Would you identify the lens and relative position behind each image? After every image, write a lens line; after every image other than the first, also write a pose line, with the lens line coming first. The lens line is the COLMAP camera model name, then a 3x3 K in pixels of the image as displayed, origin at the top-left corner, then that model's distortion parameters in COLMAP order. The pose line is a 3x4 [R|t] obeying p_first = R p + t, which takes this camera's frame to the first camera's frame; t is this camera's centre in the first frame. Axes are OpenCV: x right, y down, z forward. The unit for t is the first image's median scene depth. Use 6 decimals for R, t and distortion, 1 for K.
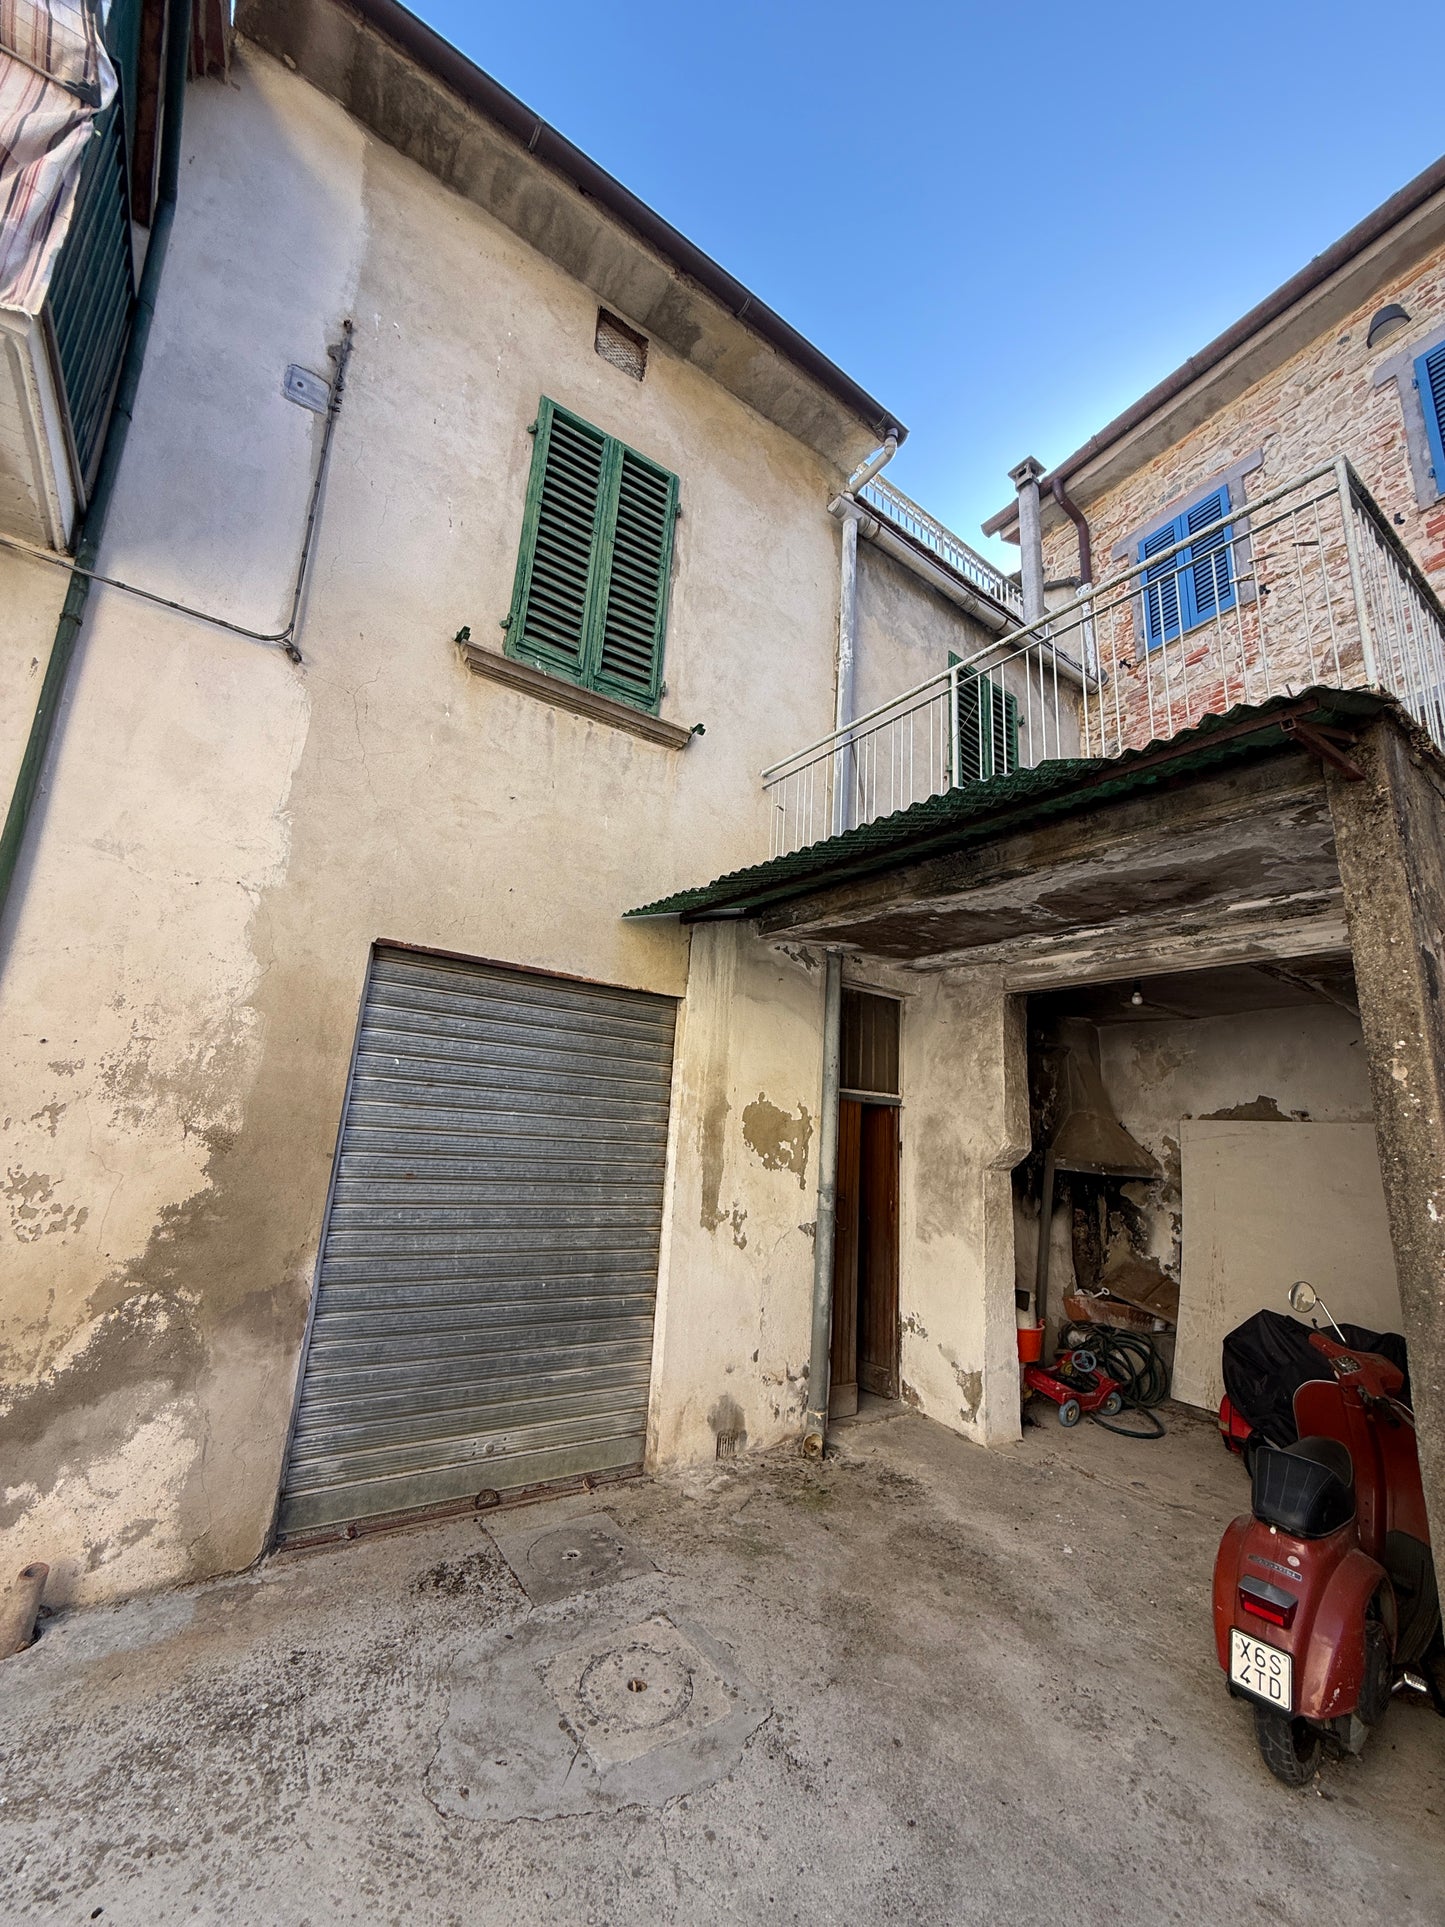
lens RADIAL K [[768.1, 0, 720.4], [0, 768.1, 959.6], [0, 0, 1]] dist [-0.000416, -0.000103]
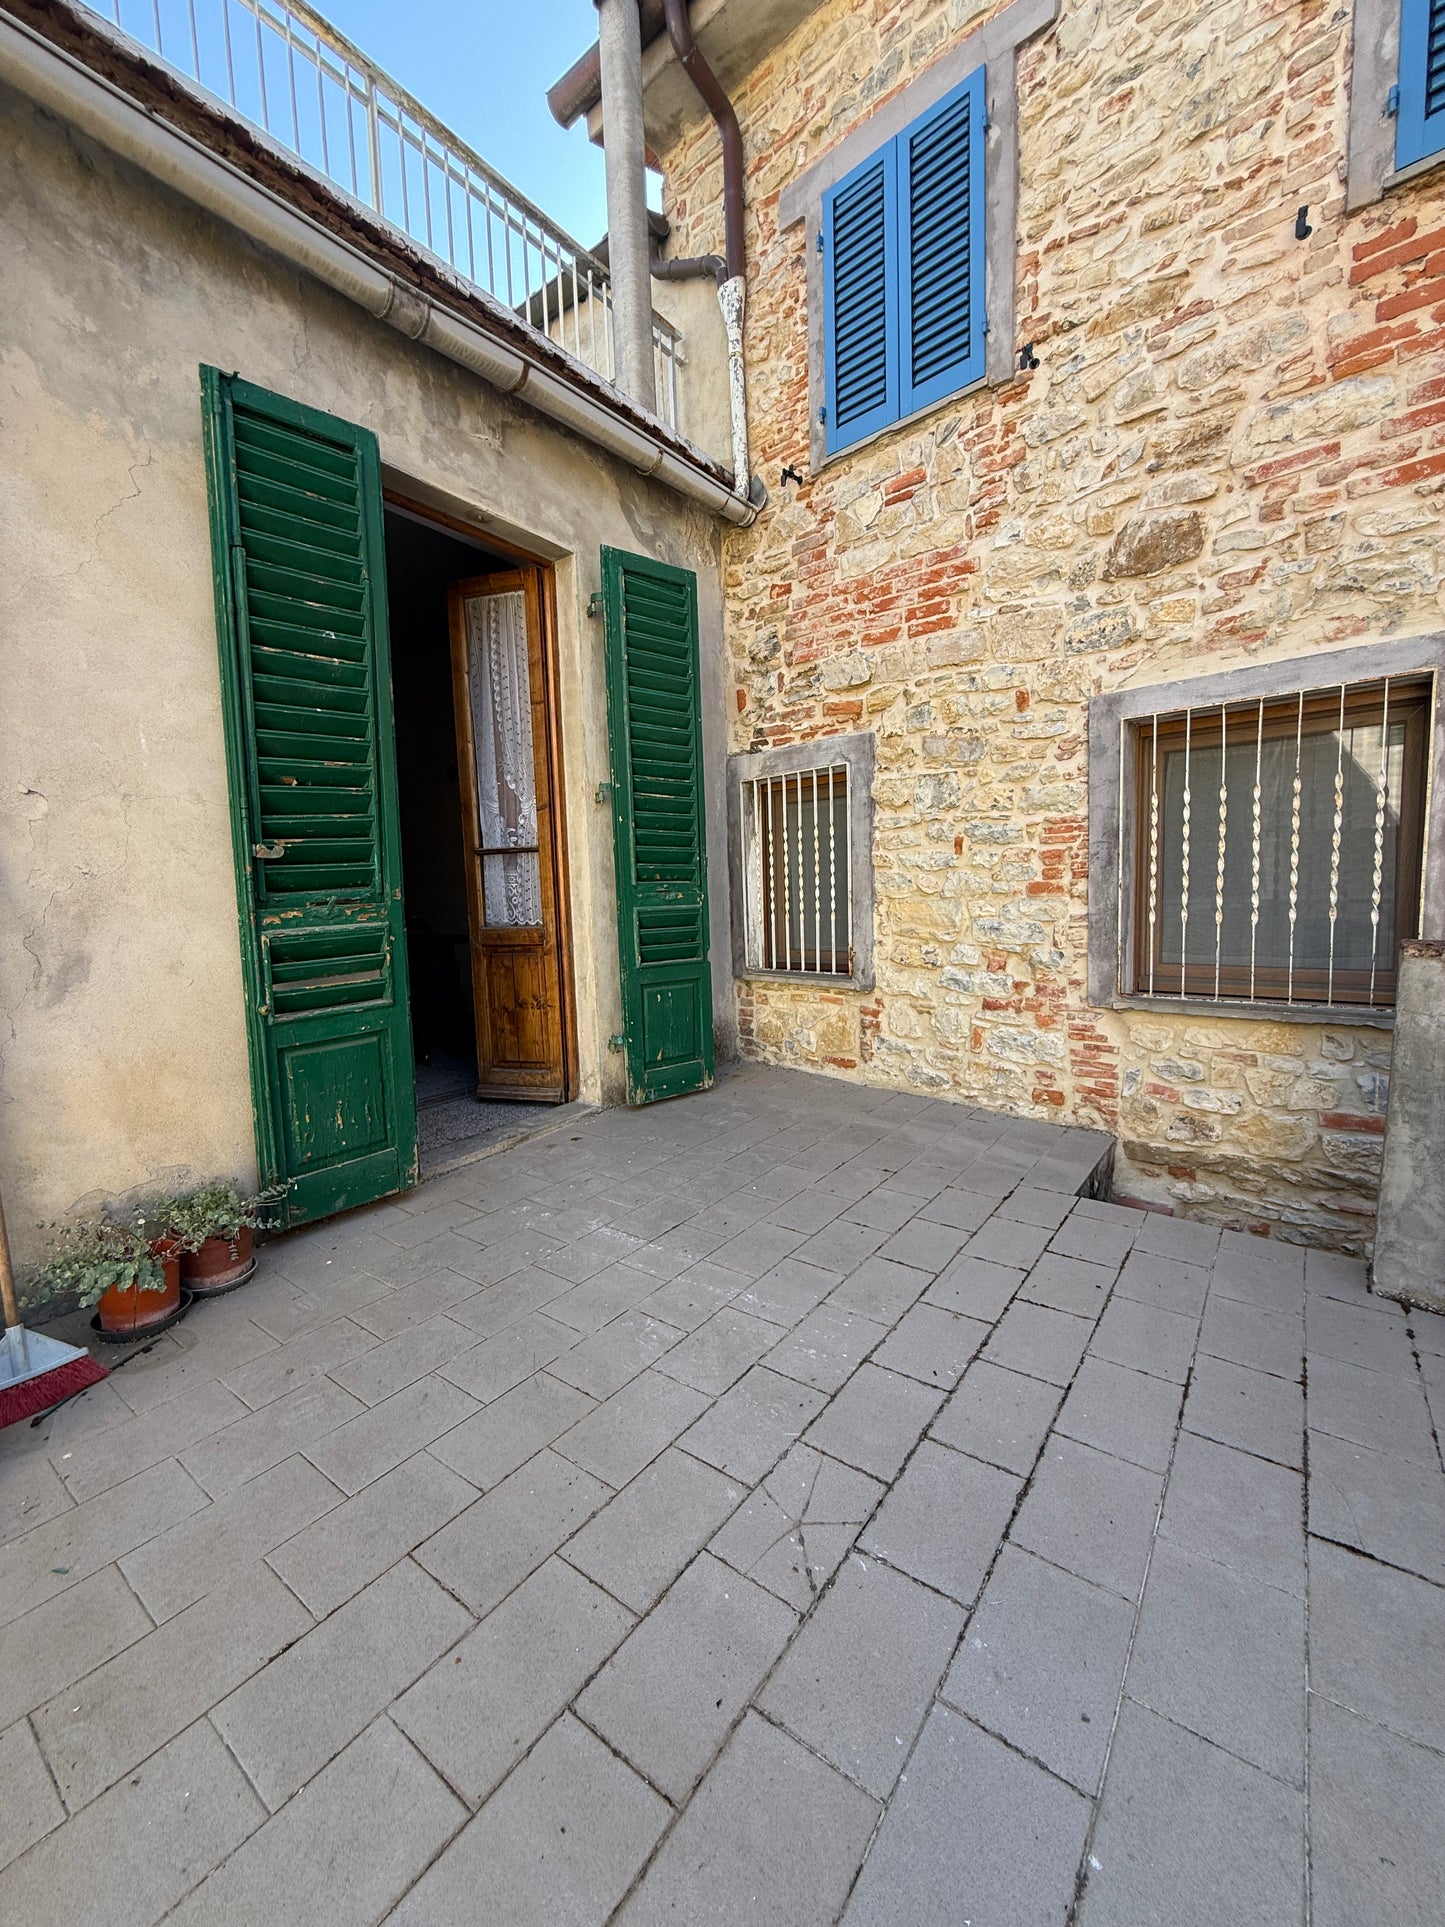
lens RADIAL K [[768.1, 0, 720.4], [0, 768.1, 959.6], [0, 0, 1]] dist [-0.000416, -0.000103]
pose [[0.953371, -0.113890, 0.279486, 0.507746], [0.017409, 0.945274, 0.325813, -0.421382], [-0.301298, -0.305755, 0.903180, 0.746236]]
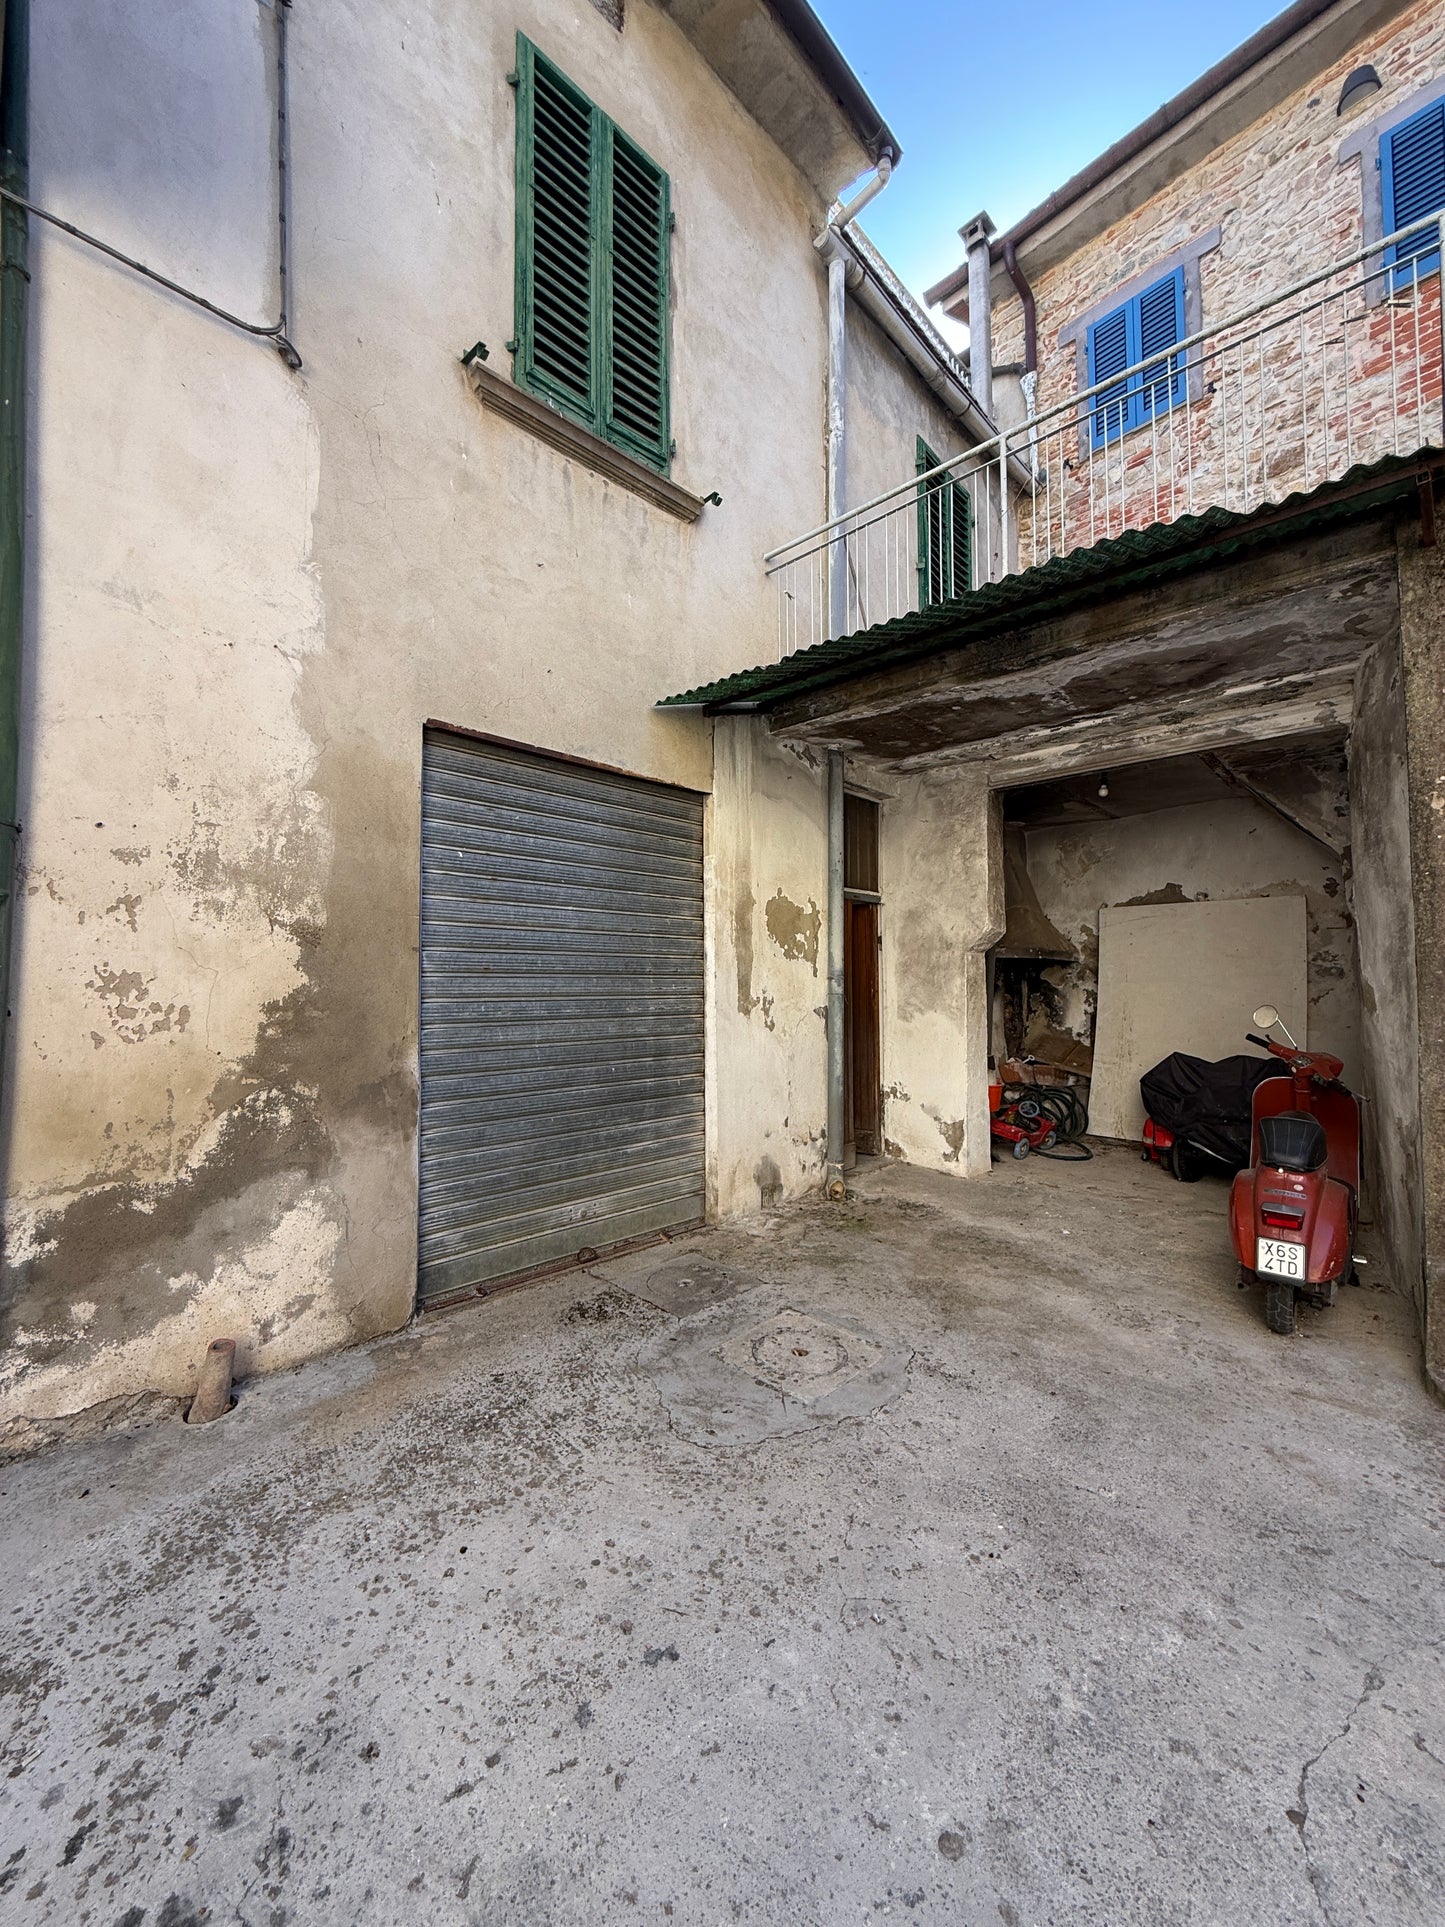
lens RADIAL K [[768.1, 0, 720.4], [0, 768.1, 959.6], [0, 0, 1]] dist [-0.000416, -0.000103]
pose [[0.981703, -0.057190, 0.181629, -0.236125], [0.019810, 0.979331, 0.201292, 0.062377], [-0.189387, -0.194011, 0.962545, -0.001693]]
